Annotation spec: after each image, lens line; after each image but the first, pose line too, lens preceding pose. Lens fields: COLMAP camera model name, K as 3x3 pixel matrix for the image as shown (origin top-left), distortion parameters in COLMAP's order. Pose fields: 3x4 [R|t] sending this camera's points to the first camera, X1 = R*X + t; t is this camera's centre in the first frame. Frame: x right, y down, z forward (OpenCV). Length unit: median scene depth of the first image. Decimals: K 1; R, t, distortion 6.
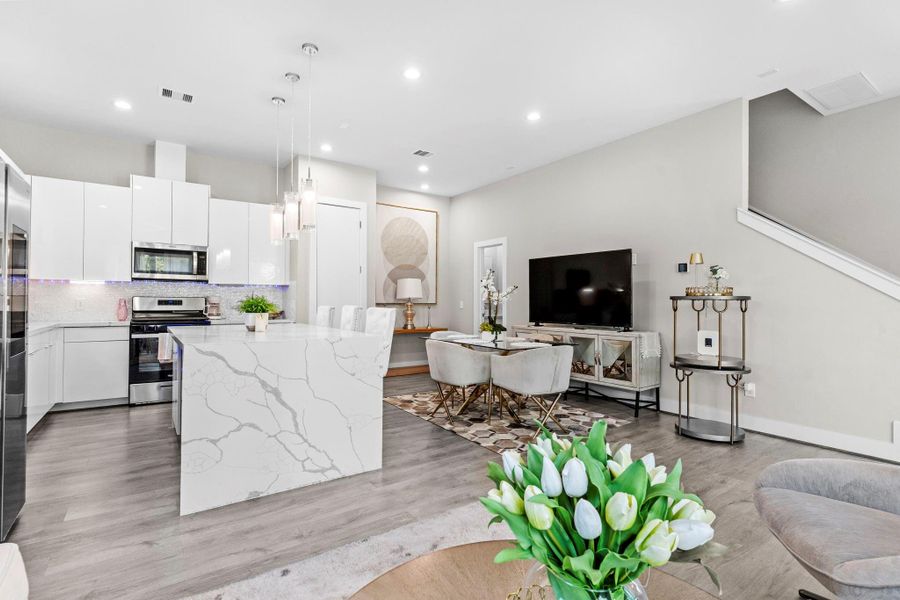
lens RADIAL K [[429.9, 0, 445.3], [0, 429.9, 297.3], [0, 0, 1]] dist [-0.004086, 0.004103]
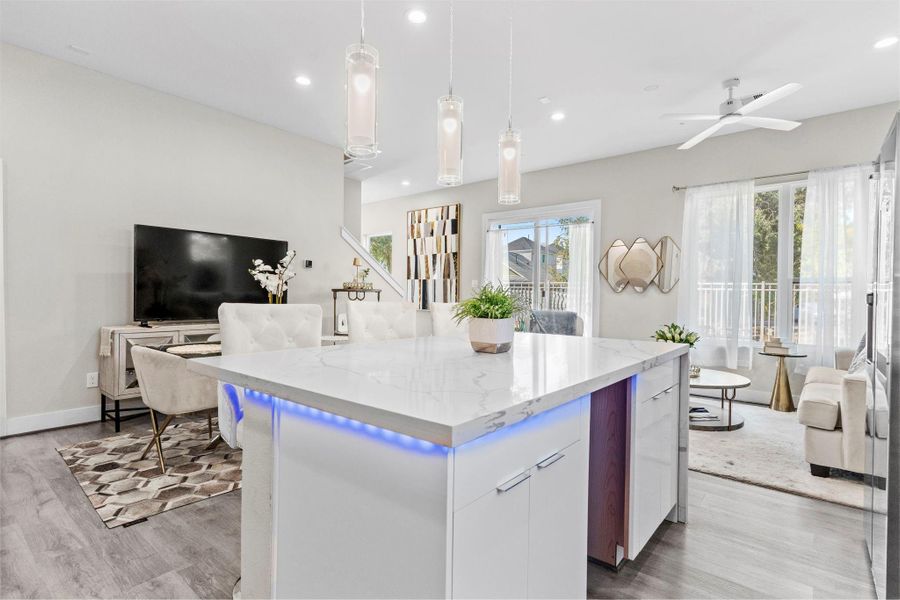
lens RADIAL K [[441.6, 0, 444.6], [0, 441.6, 303.4], [0, 0, 1]] dist [-0.007520, 0.000601]
pose [[-0.261426, -0.026526, 0.964859, -0.742500], [-0.027174, 0.999428, 0.020114, 0.007758], [-0.964841, -0.020961, -0.261997, 0.942064]]
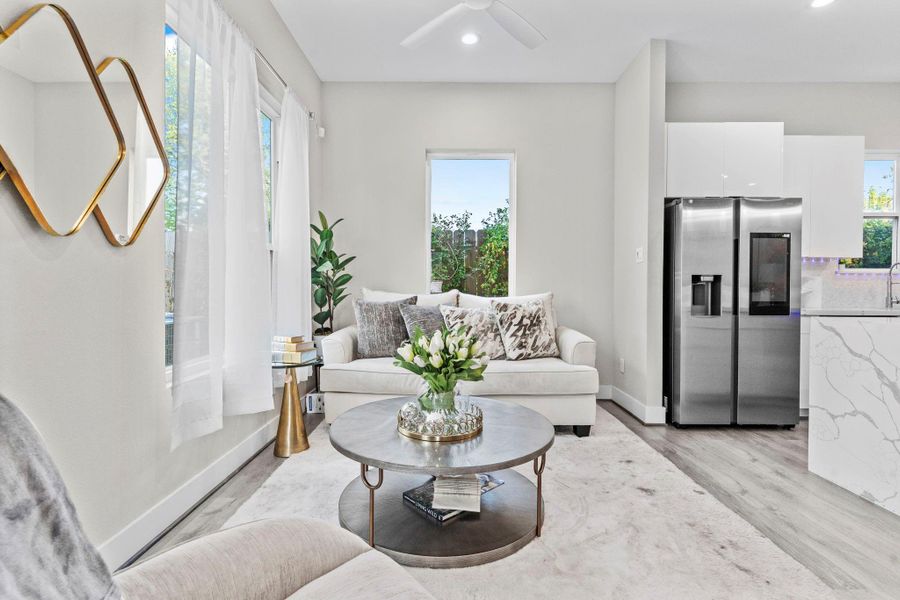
lens RADIAL K [[429.9, 0, 449.1], [0, 429.9, 292.8], [0, 0, 1]] dist [-0.004086, 0.004103]
pose [[-0.569686, -0.000681, -0.821862, 0.436146], [0.000996, 0.999998, -0.001518, 0.025342], [0.821862, -0.001683, -0.569684, 0.454856]]
